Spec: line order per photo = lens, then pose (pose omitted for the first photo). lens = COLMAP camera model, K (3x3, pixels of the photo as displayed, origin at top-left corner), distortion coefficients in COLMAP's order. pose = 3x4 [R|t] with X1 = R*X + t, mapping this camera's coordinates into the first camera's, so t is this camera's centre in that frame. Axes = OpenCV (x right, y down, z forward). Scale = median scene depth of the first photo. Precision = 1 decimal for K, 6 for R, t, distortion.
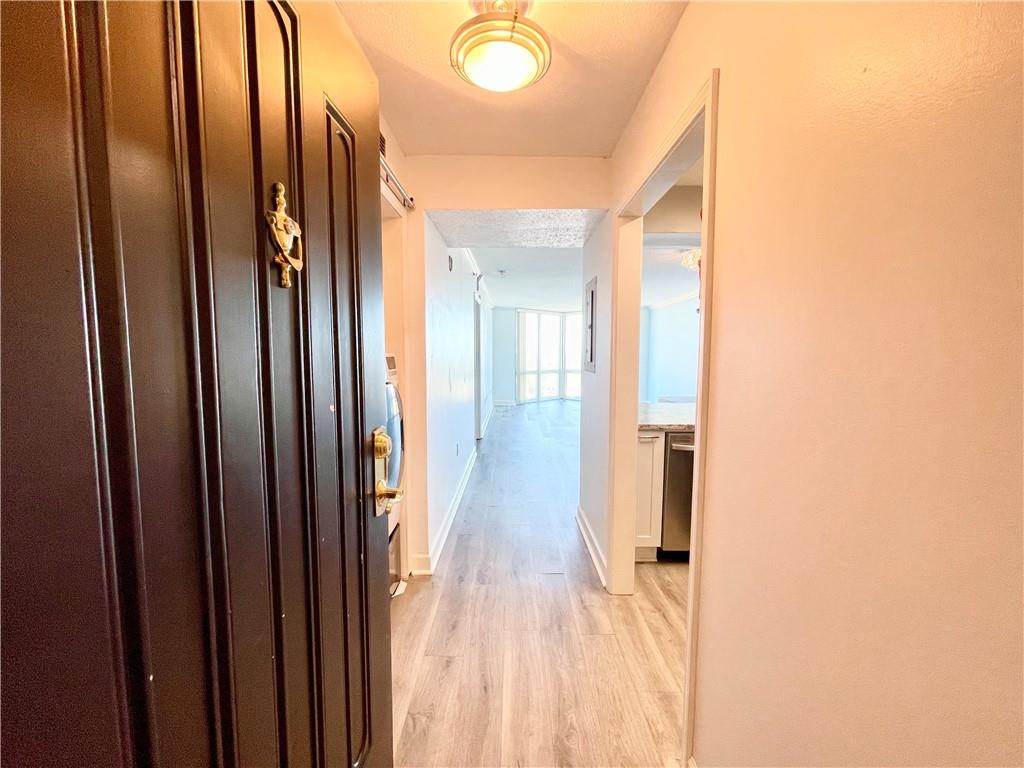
lens RADIAL K [[409.6, 0, 512.5], [0, 409.6, 383.2], [0, 0, 1]] dist [0.004347, -0.000233]
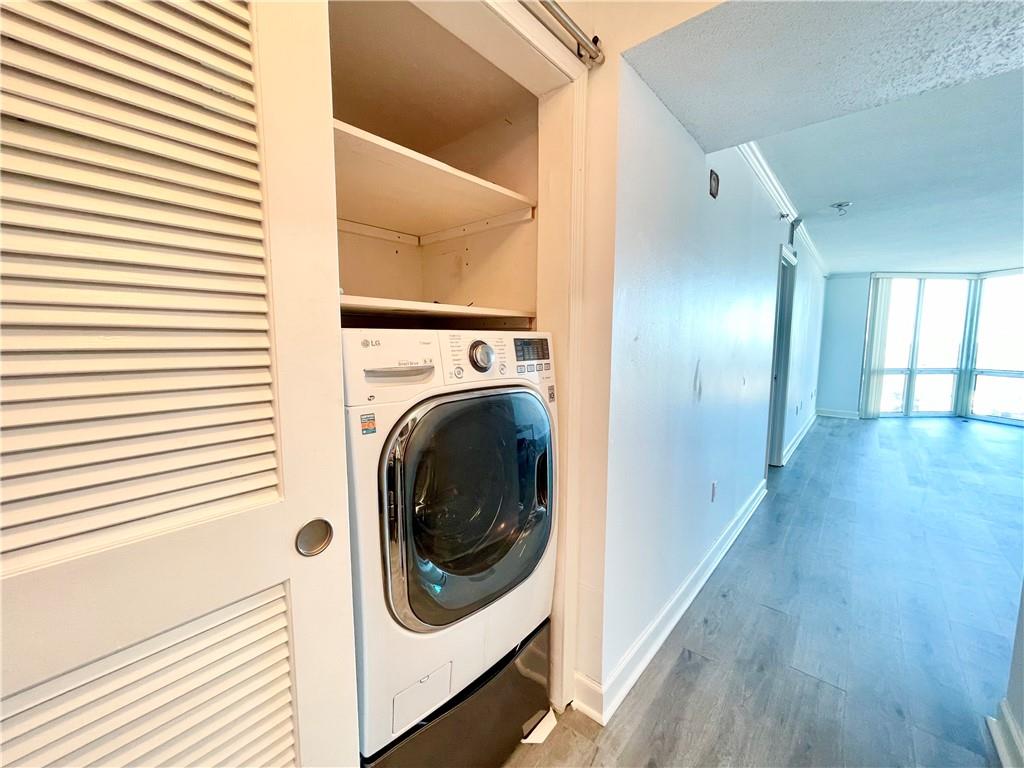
lens RADIAL K [[409.6, 0, 510.2], [0, 409.6, 385.8], [0, 0, 1]] dist [0.004347, -0.000233]
pose [[0.756234, 0.066411, -0.650922, 0.018442], [-0.047130, 0.997780, 0.047045, -0.008908], [0.652602, -0.004899, 0.757685, 0.205255]]
